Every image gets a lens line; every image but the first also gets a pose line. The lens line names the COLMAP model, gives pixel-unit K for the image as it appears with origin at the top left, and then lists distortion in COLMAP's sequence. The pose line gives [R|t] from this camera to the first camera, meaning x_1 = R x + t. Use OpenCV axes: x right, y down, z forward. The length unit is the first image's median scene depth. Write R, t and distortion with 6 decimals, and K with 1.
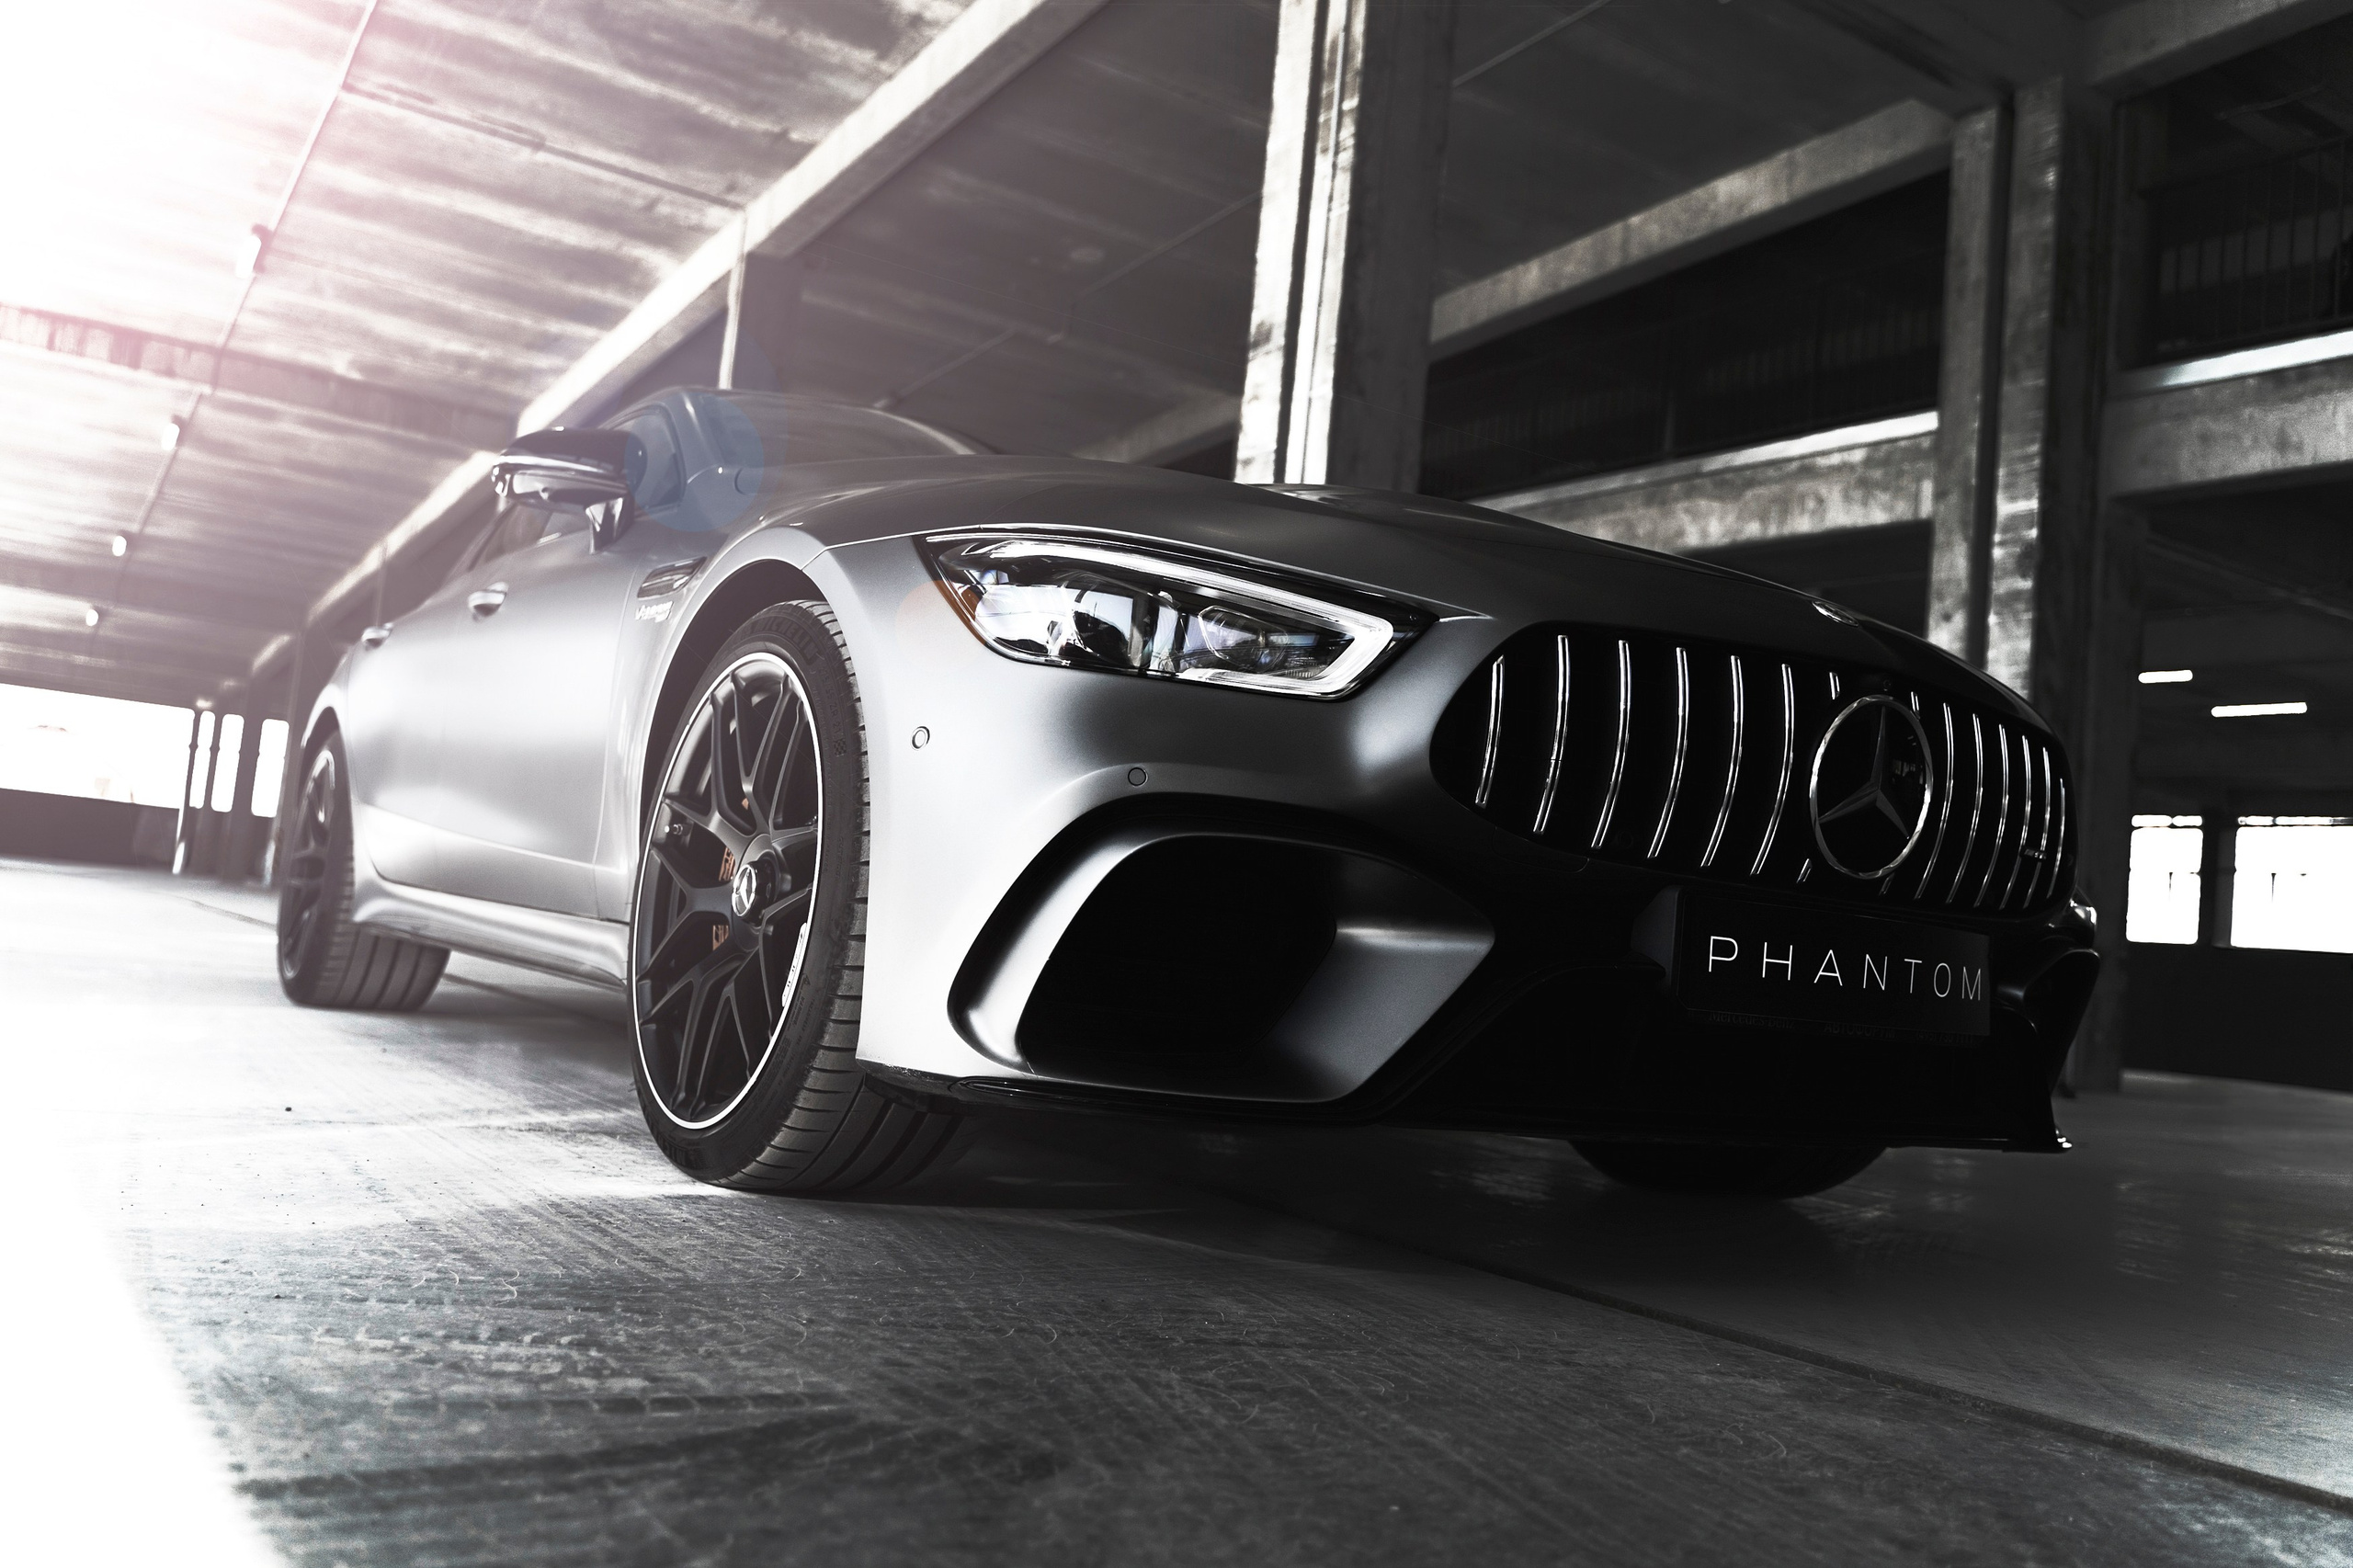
lens RADIAL K [[1828.7, 0, 1175.7], [0, 1828.7, 790.2], [0, 0, 1]] dist [-0.010545, -0.022016]
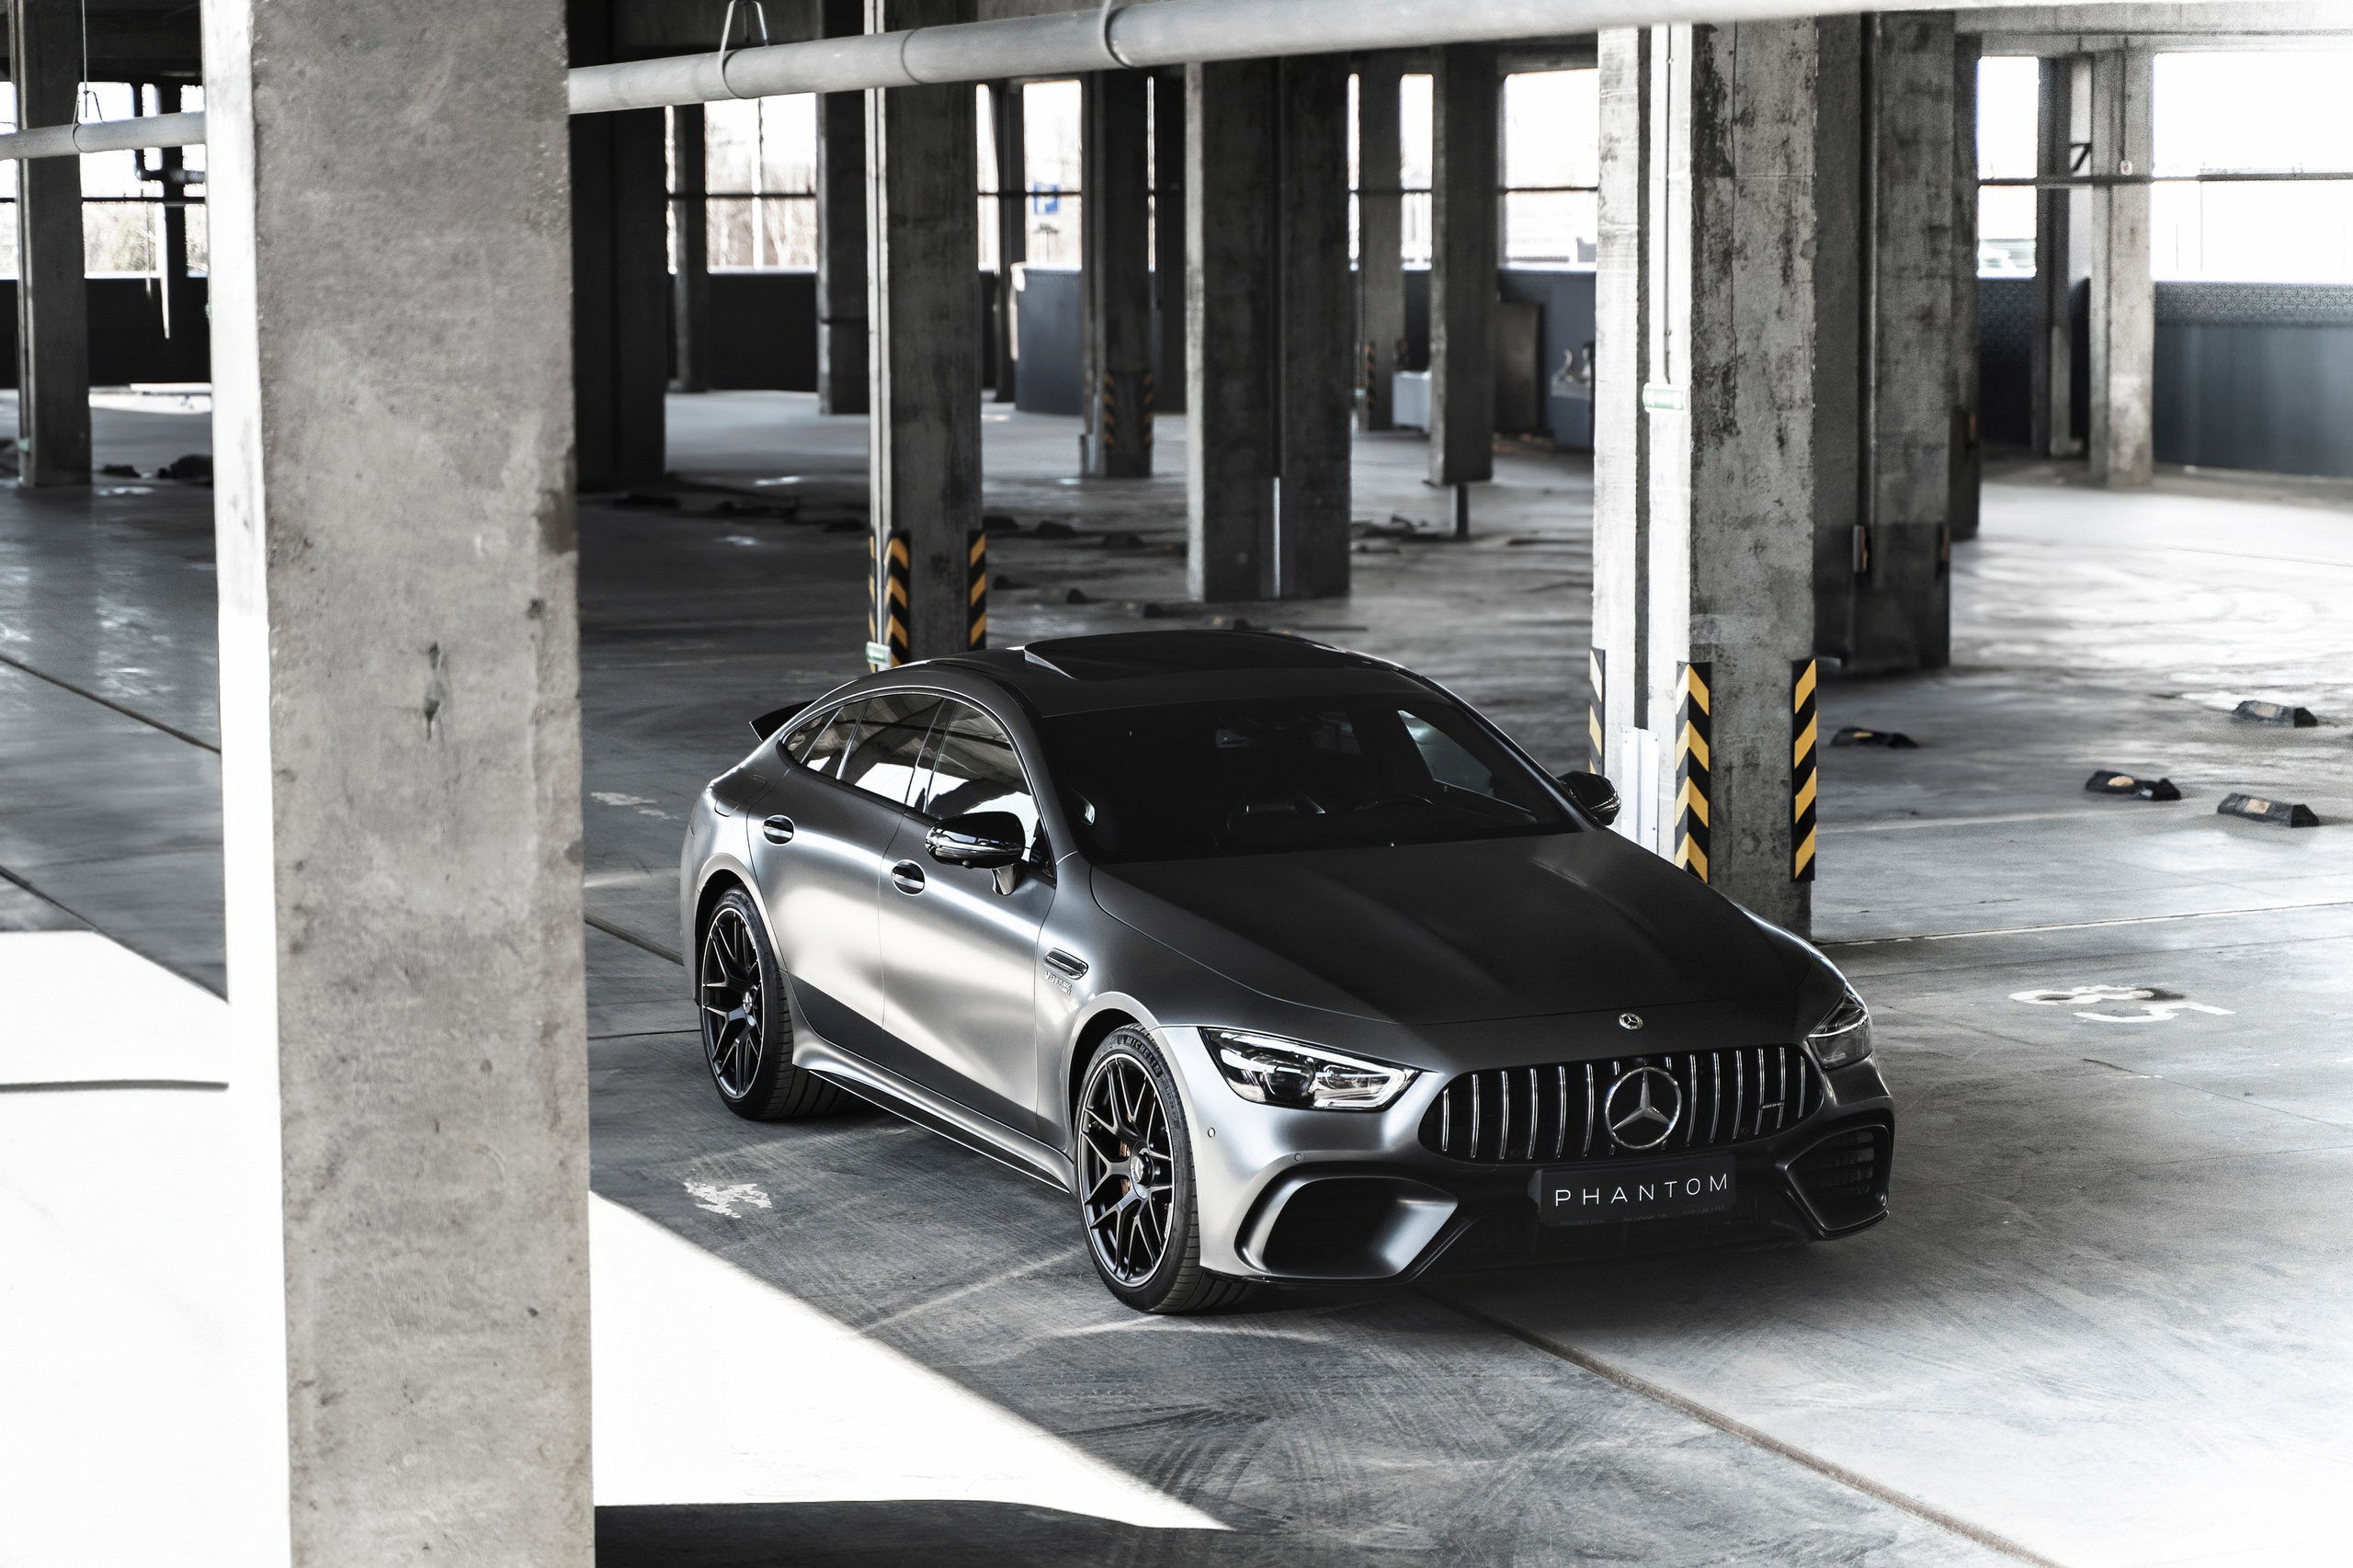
lens RADIAL K [[5074.8, 0, 1175.7], [0, 5074.8, 784.0], [0, 0, 1]] dist [0.001290, 0.000000]
pose [[0.978655, -0.084769, -0.187215, 1.060970], [0.121185, 0.973771, 0.192573, -1.704563], [0.165980, -0.211151, 0.963258, -5.121265]]
